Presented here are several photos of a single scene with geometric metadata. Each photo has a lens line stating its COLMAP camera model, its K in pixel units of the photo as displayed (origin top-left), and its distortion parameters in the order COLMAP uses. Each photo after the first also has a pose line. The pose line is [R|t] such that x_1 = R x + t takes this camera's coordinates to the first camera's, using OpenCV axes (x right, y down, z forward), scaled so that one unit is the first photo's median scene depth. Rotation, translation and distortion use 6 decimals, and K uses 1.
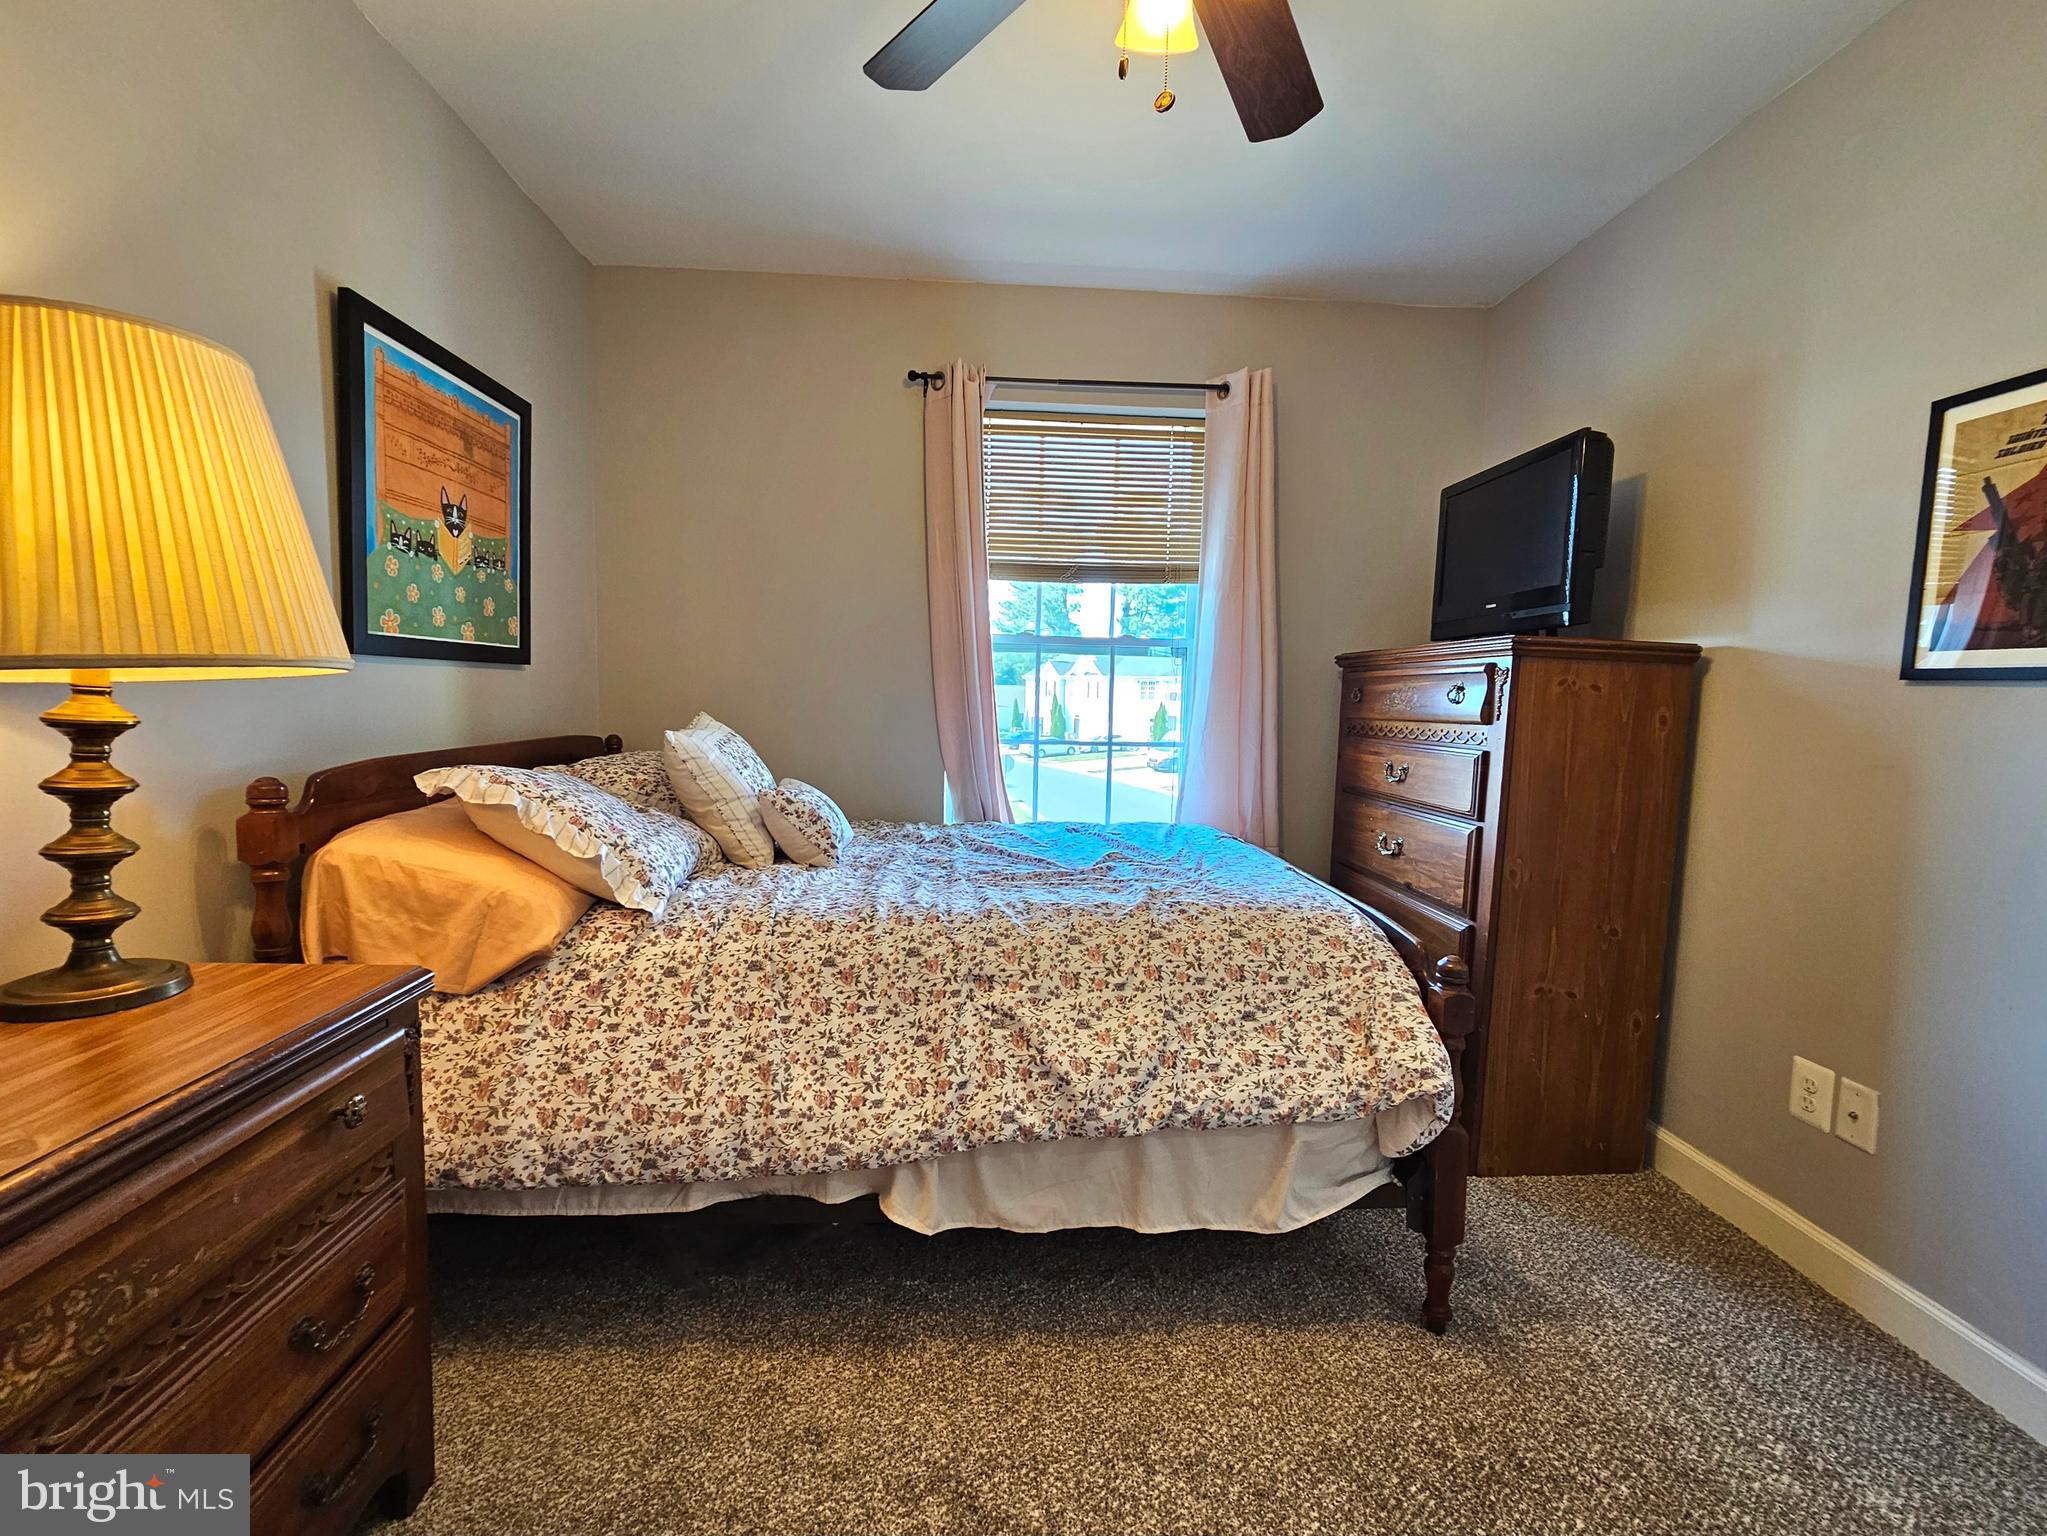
lens RADIAL K [[887.1, 0, 1031.9], [0, 887.1, 771.4], [0, 0, 1]] dist [0.000890, 0.000110]
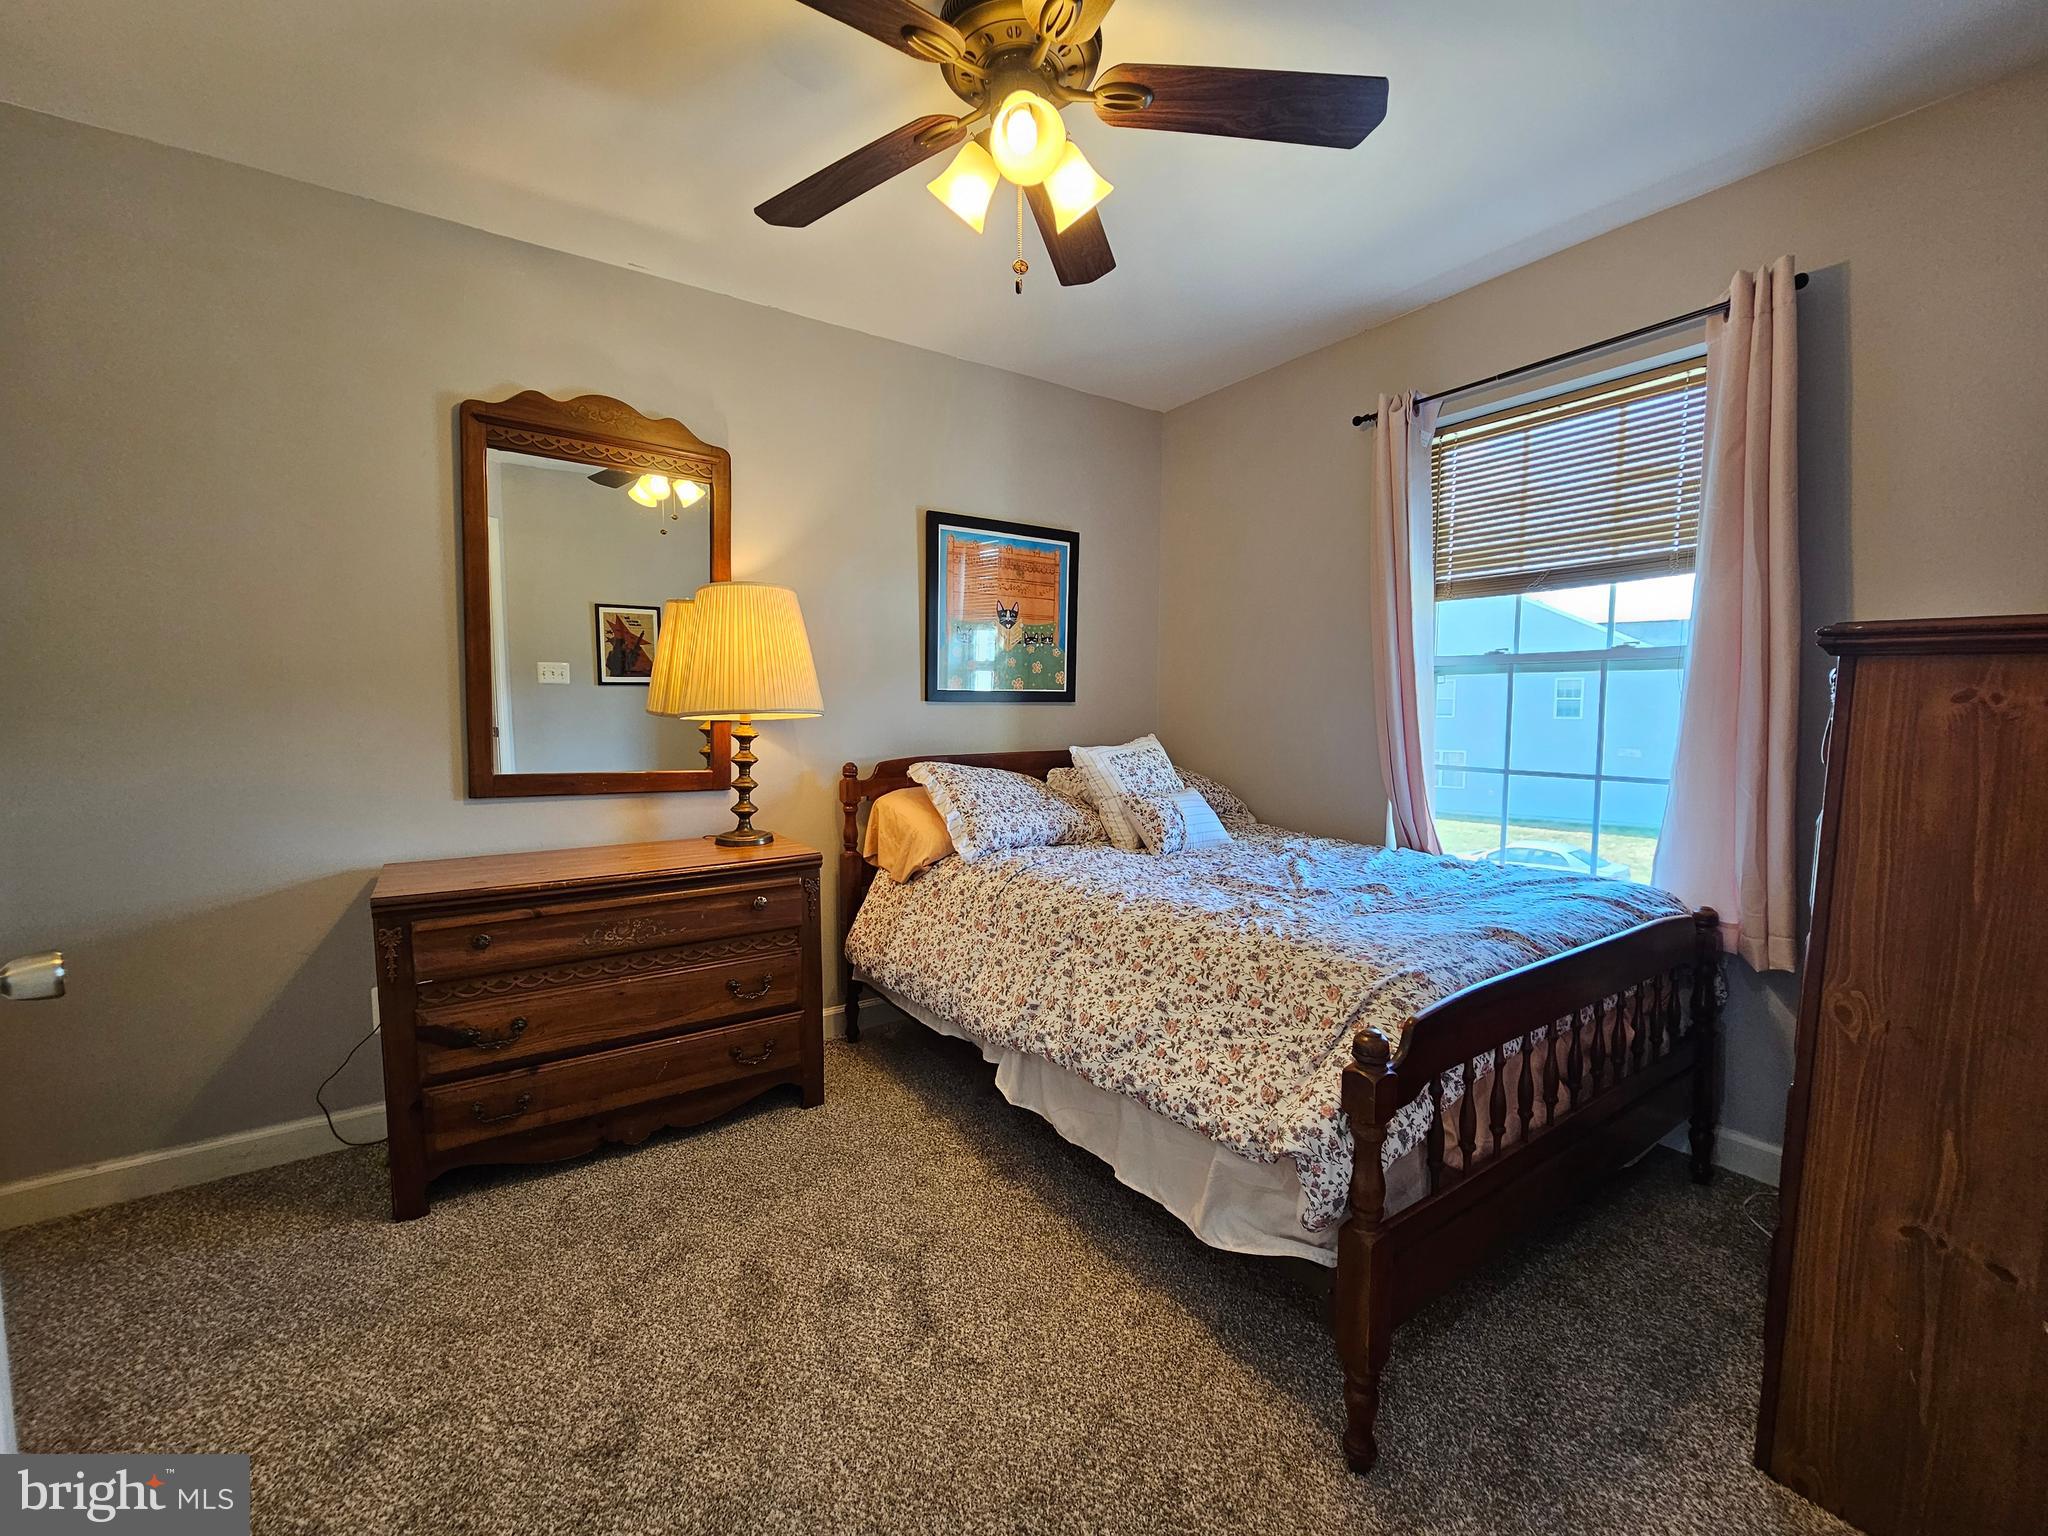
lens RADIAL K [[840.9, 0, 1032.8], [0, 840.9, 776.0], [0, 0, 1]] dist [-0.003226, 0.002420]
pose [[0.520471, 0.052439, -0.852268, 0.947401], [-0.067465, 0.997518, 0.020176, -0.027091], [0.851210, 0.046997, 0.522717, 0.282223]]
